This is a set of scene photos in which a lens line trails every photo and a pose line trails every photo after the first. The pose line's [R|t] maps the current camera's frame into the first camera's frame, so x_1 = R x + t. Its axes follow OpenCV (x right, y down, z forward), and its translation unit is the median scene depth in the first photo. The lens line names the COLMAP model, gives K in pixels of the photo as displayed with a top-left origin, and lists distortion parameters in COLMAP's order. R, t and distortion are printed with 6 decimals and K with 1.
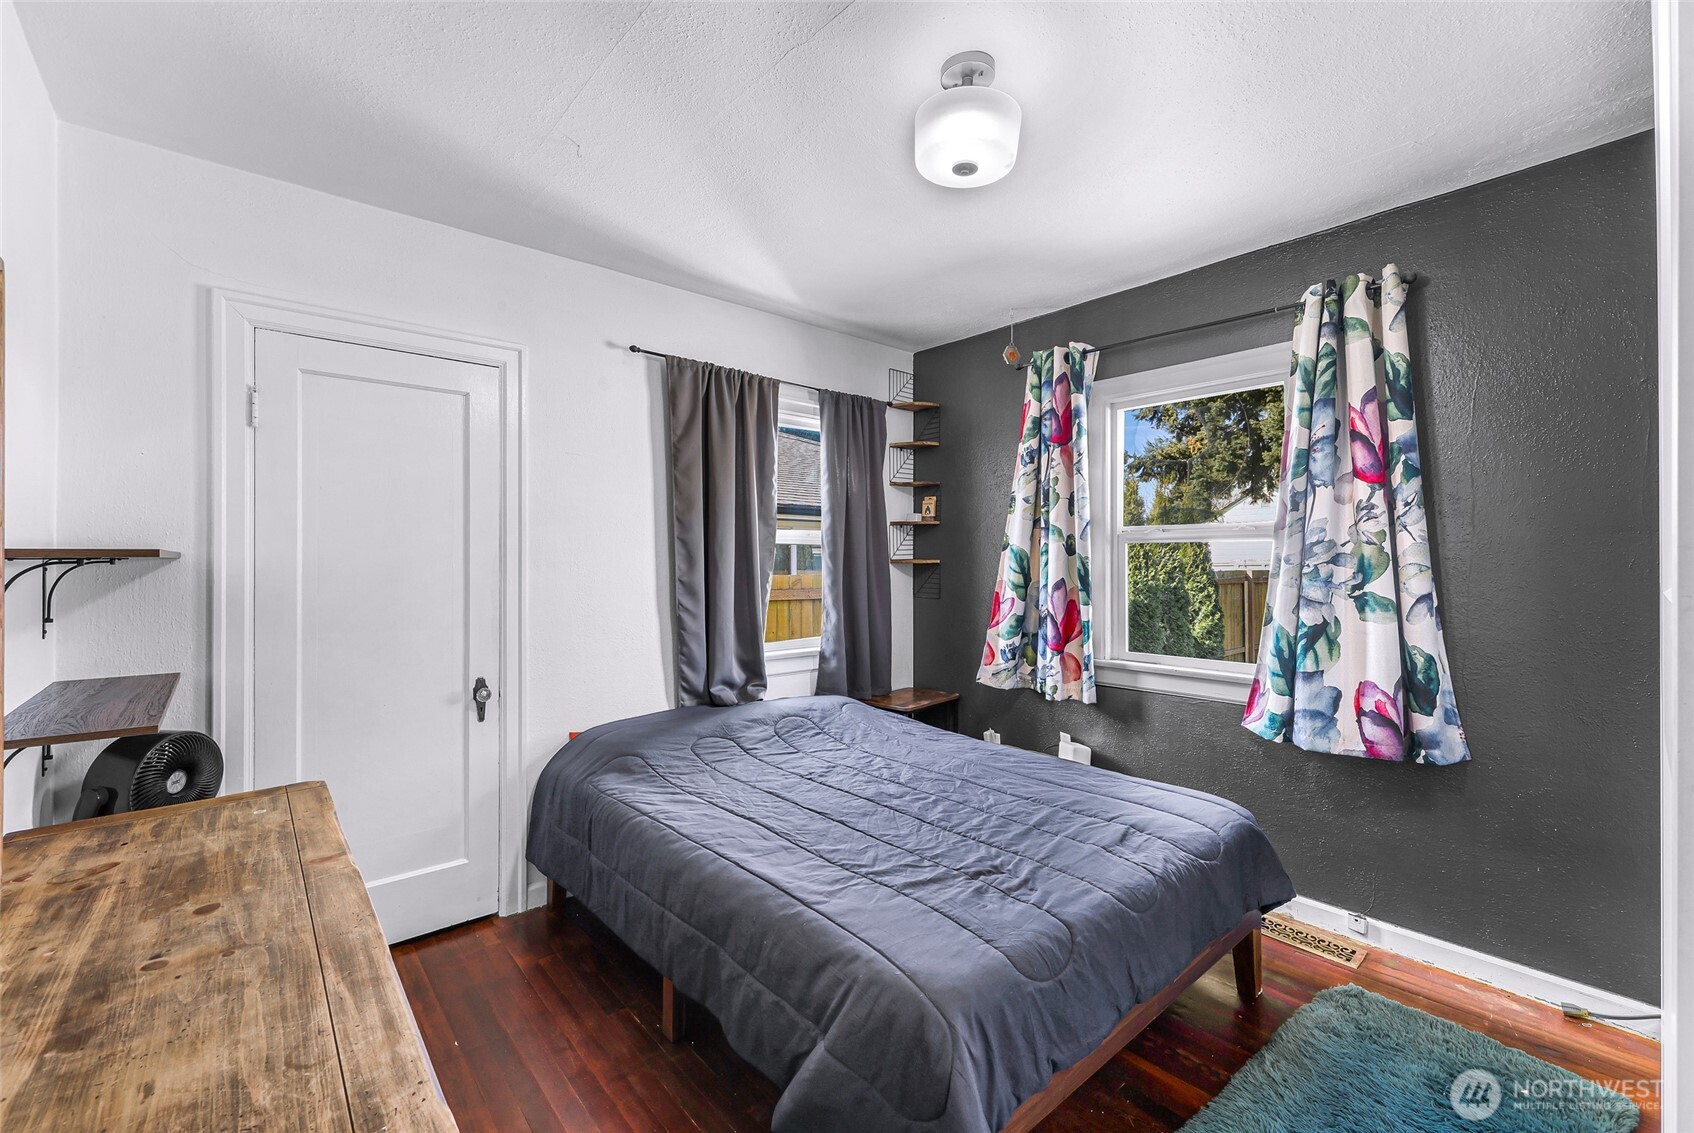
lens RADIAL K [[706.2, 0, 841.0], [0, 706.2, 560.0], [0, 0, 1]] dist [-0.000460, -0.000032]
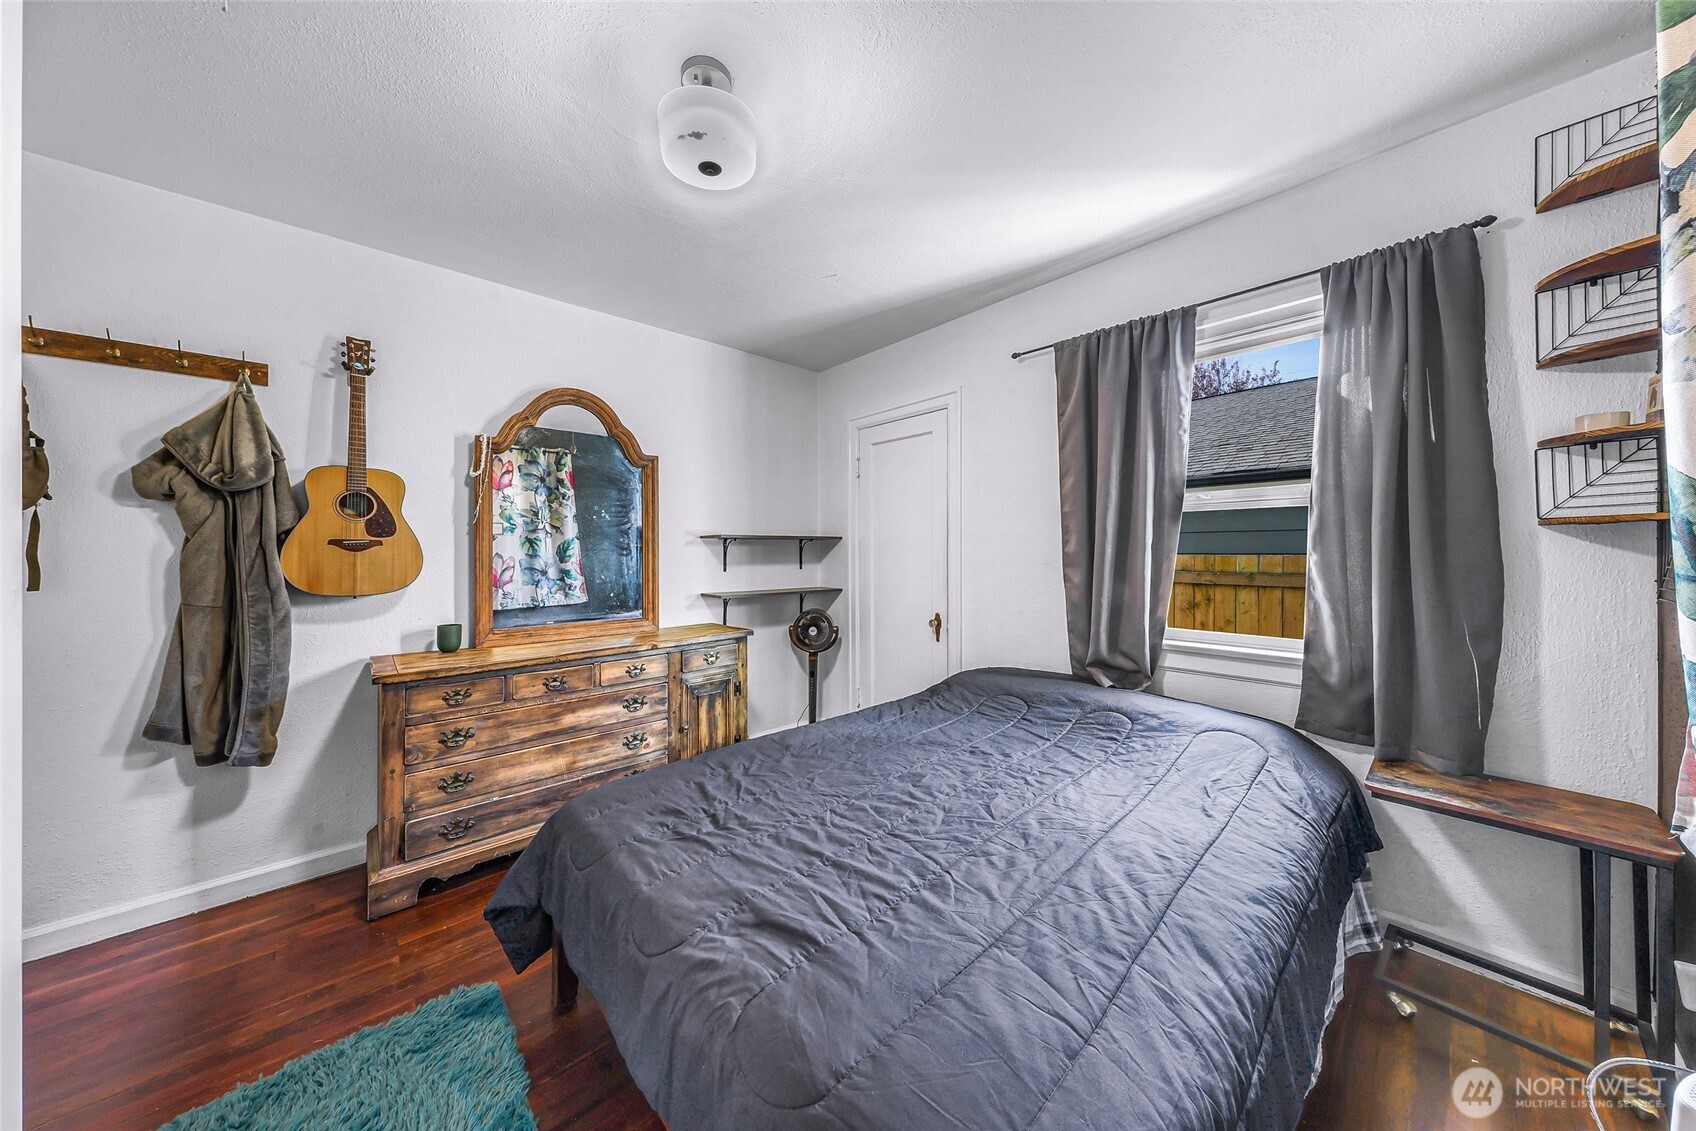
lens RADIAL K [[525.5, 0, 840.3], [0, 525.5, 555.8], [0, 0, 1]] dist [-0.001450, -0.000050]
pose [[0.046296, 0.008663, -0.998890, 0.642266], [0.007013, 0.999935, 0.008998, 0.028371], [0.998903, -0.007422, 0.046233, 0.747215]]
